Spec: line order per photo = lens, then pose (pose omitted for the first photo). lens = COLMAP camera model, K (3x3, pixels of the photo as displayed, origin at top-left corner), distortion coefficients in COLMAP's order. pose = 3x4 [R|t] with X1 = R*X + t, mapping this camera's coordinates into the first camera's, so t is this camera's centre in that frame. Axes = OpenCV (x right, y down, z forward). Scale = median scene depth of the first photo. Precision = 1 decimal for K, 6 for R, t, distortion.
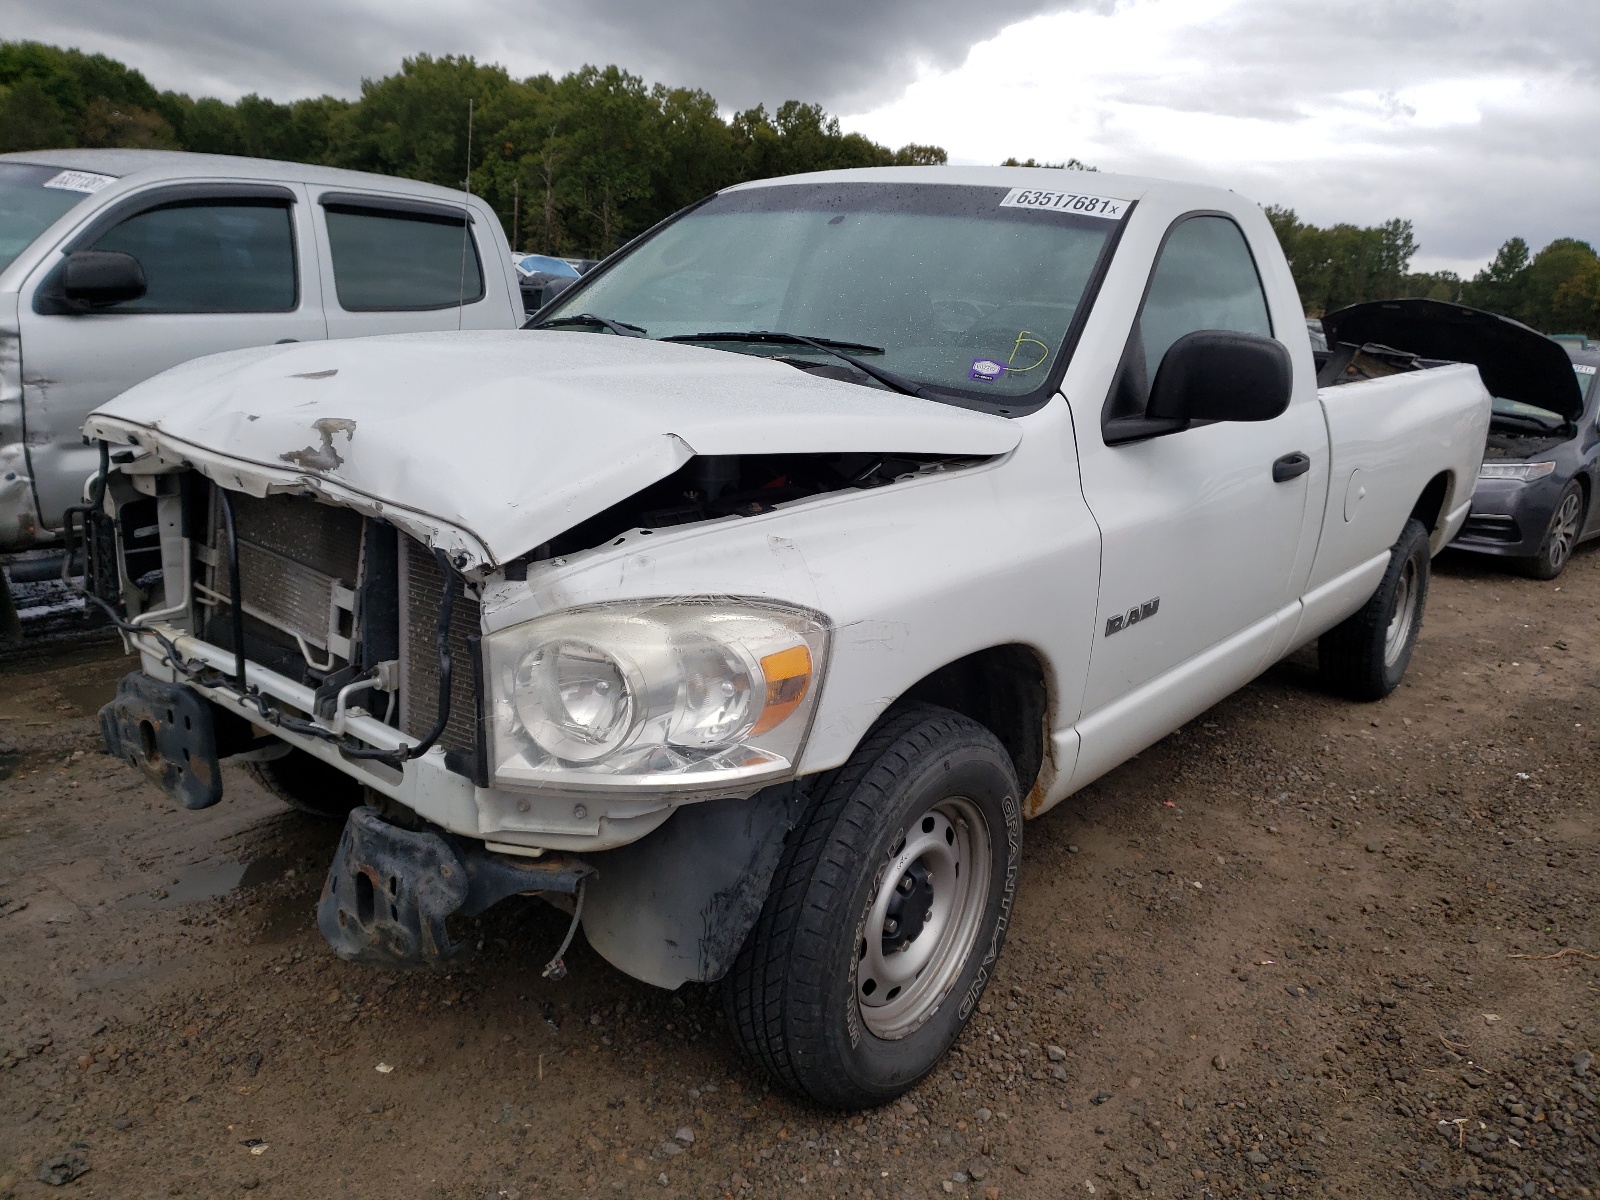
lens RADIAL K [[1156.6, 0, 761.7], [0, 1156.6, 601.6], [0, 0, 1]] dist [-0.003466, -0.006840]
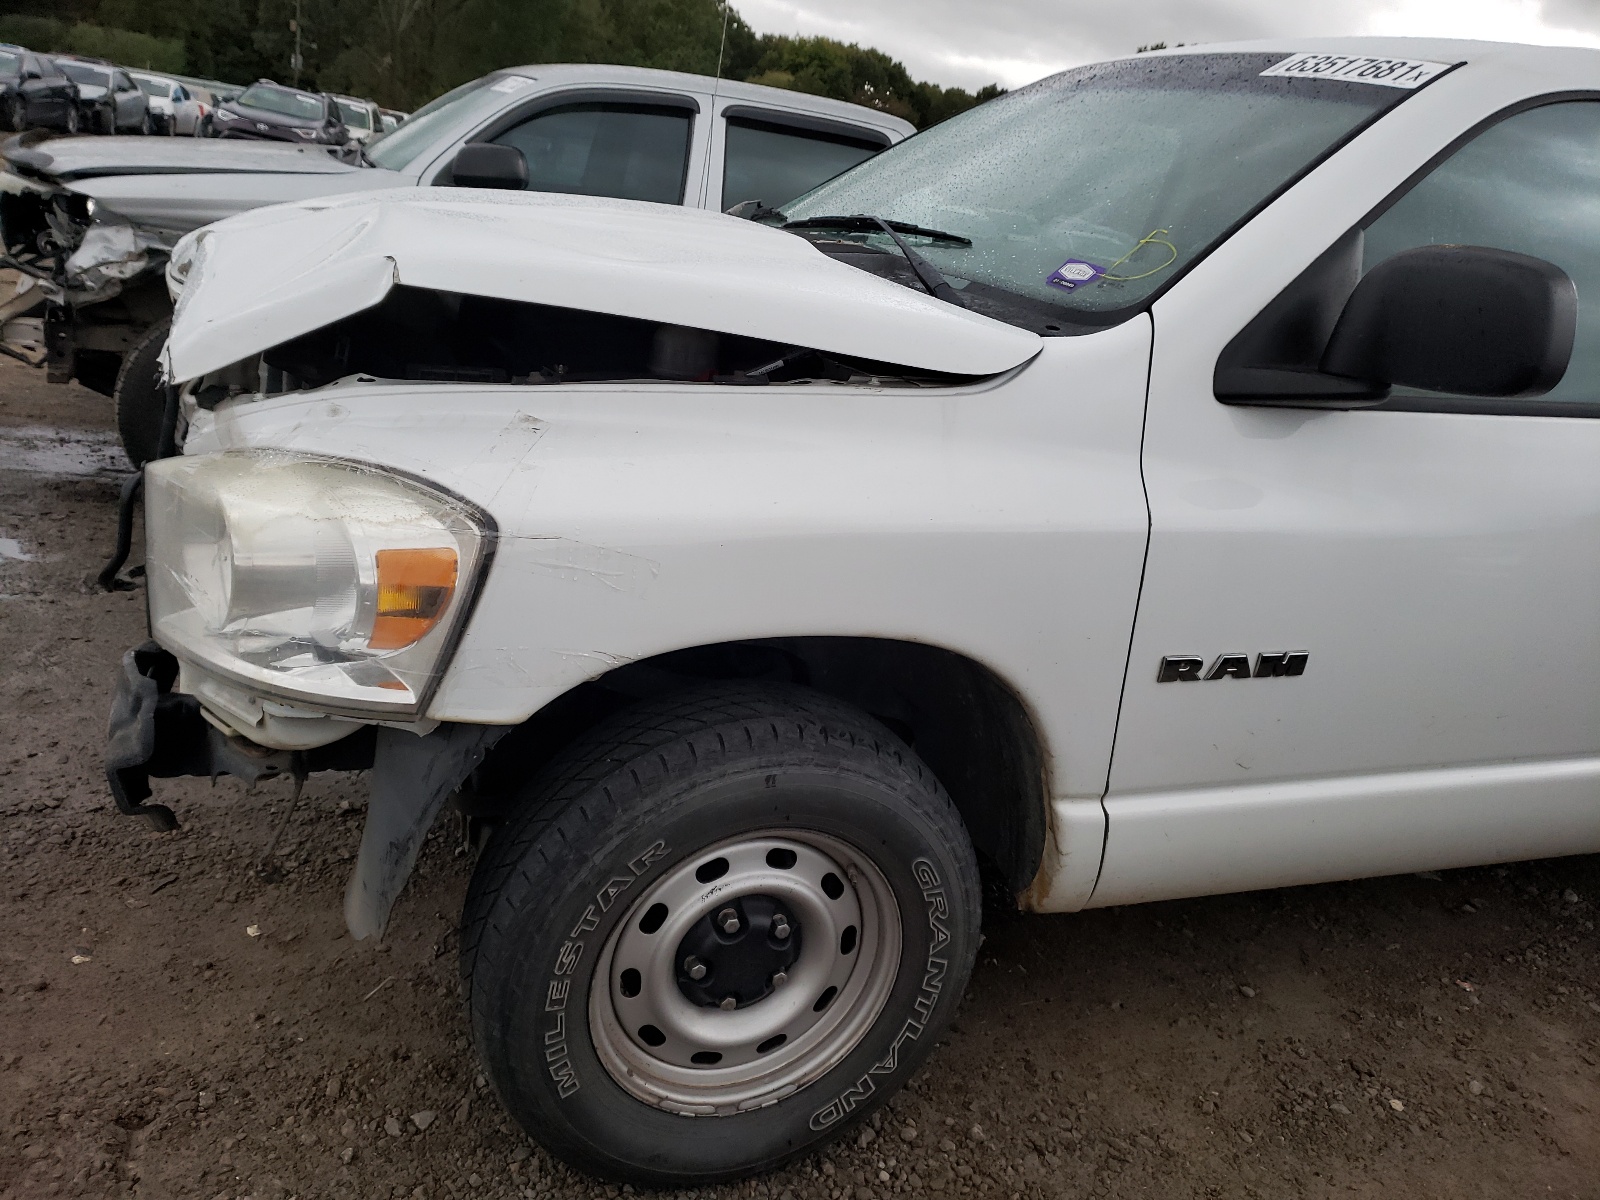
lens RADIAL K [[1156.6, 0, 761.7], [0, 1156.6, 601.6], [0, 0, 1]] dist [-0.003466, -0.006840]
pose [[0.873454, 0.210909, -0.438857, 0.396617], [-0.203253, 0.976967, 0.064985, -0.013148], [0.442455, 0.032438, 0.896204, 0.303906]]
